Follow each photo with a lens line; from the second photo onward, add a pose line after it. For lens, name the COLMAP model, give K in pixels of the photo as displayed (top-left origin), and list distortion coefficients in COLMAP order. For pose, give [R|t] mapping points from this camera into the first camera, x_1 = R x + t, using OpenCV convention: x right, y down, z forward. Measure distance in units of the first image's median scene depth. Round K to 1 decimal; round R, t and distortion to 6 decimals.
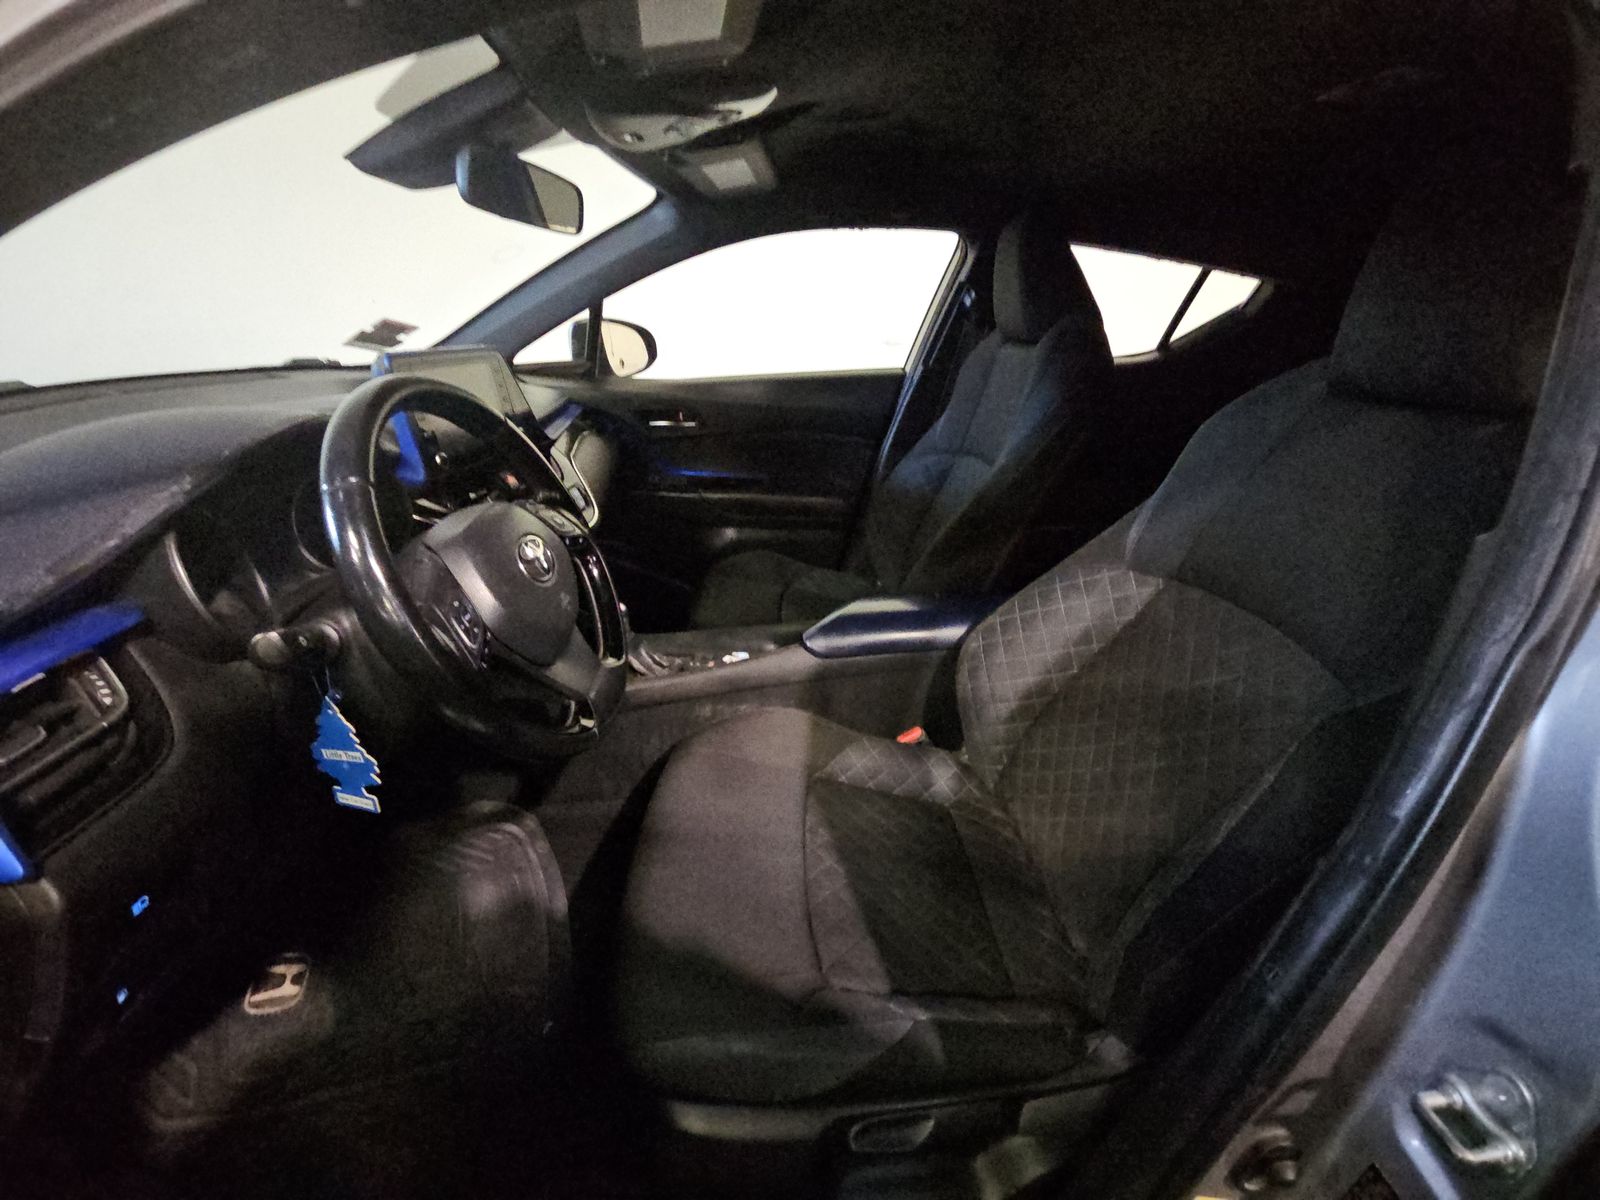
lens RADIAL K [[658.3, 0, 800.0], [0, 658.3, 600.0], [0, 0, 1]] dist [0.008725, -0.000004]
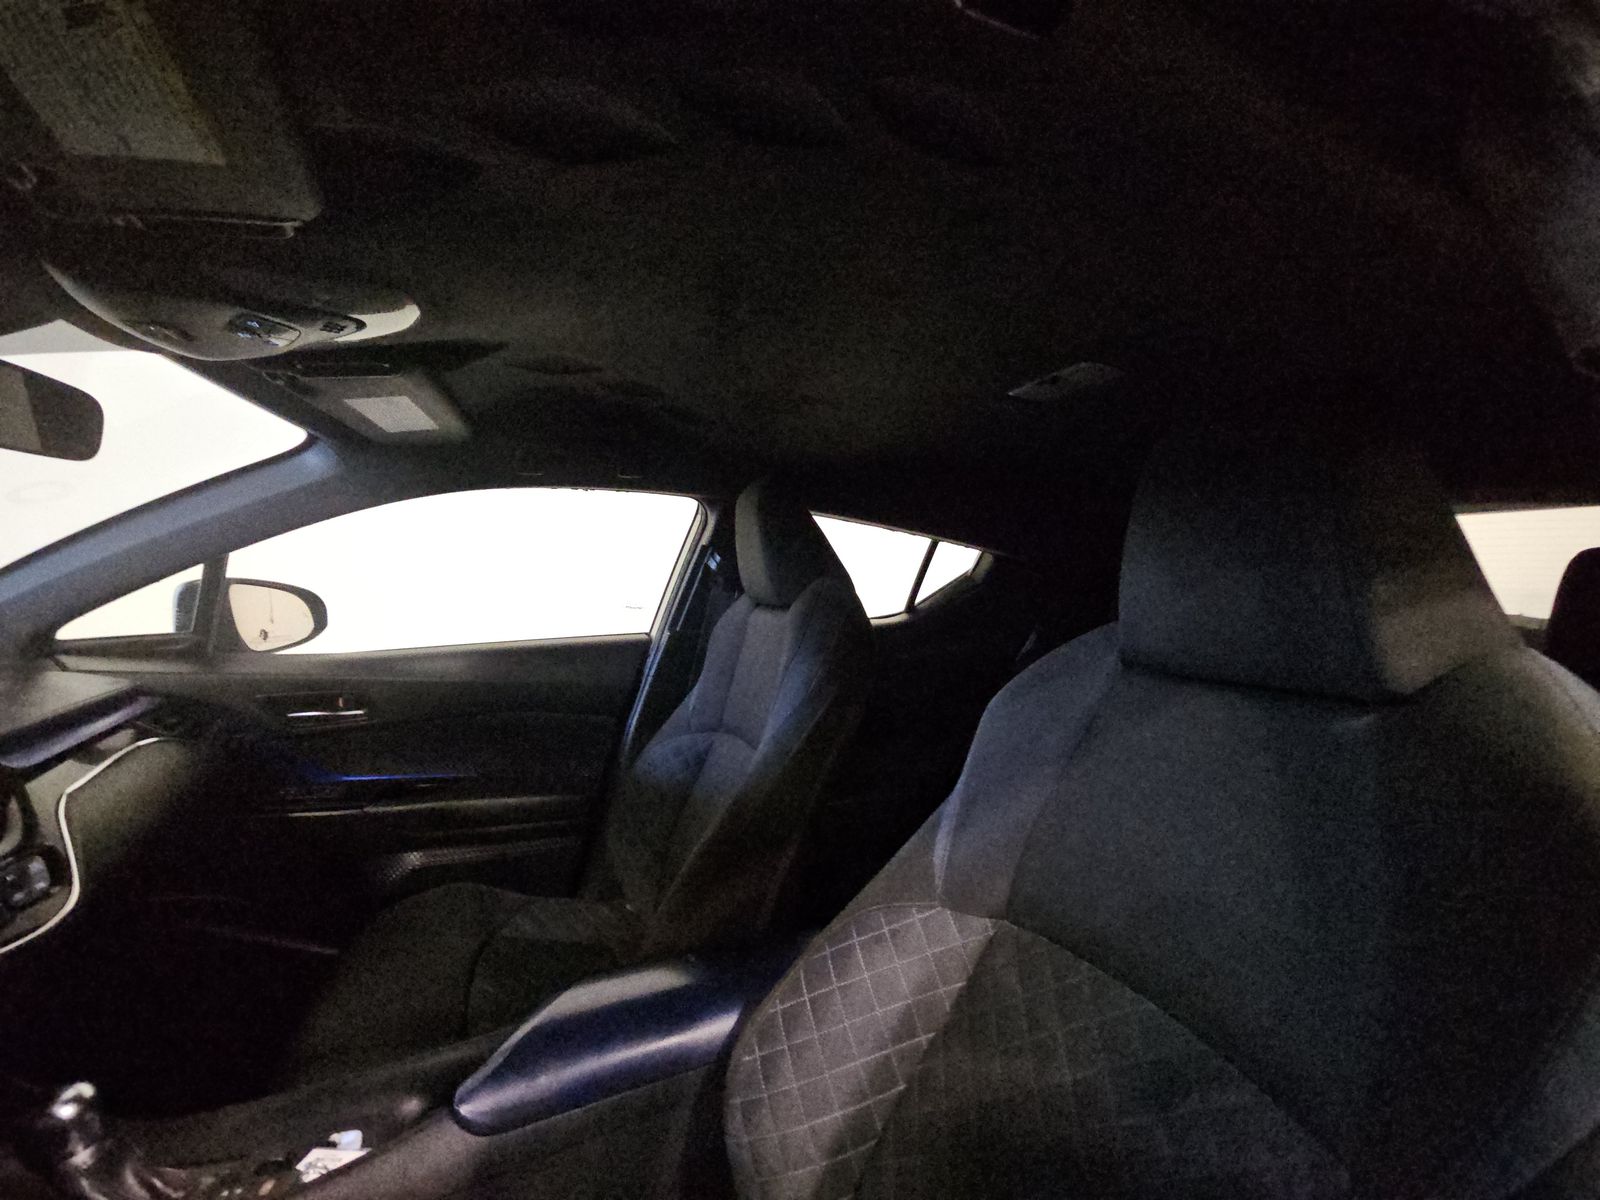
lens RADIAL K [[658.3, 0, 800.0], [0, 658.3, 600.0], [0, 0, 1]] dist [0.008725, -0.000004]
pose [[0.946094, -0.004669, 0.323859, 0.074616], [0.122764, 0.930458, -0.345219, -0.079315], [-0.299726, 0.366368, 0.880874, 0.182650]]
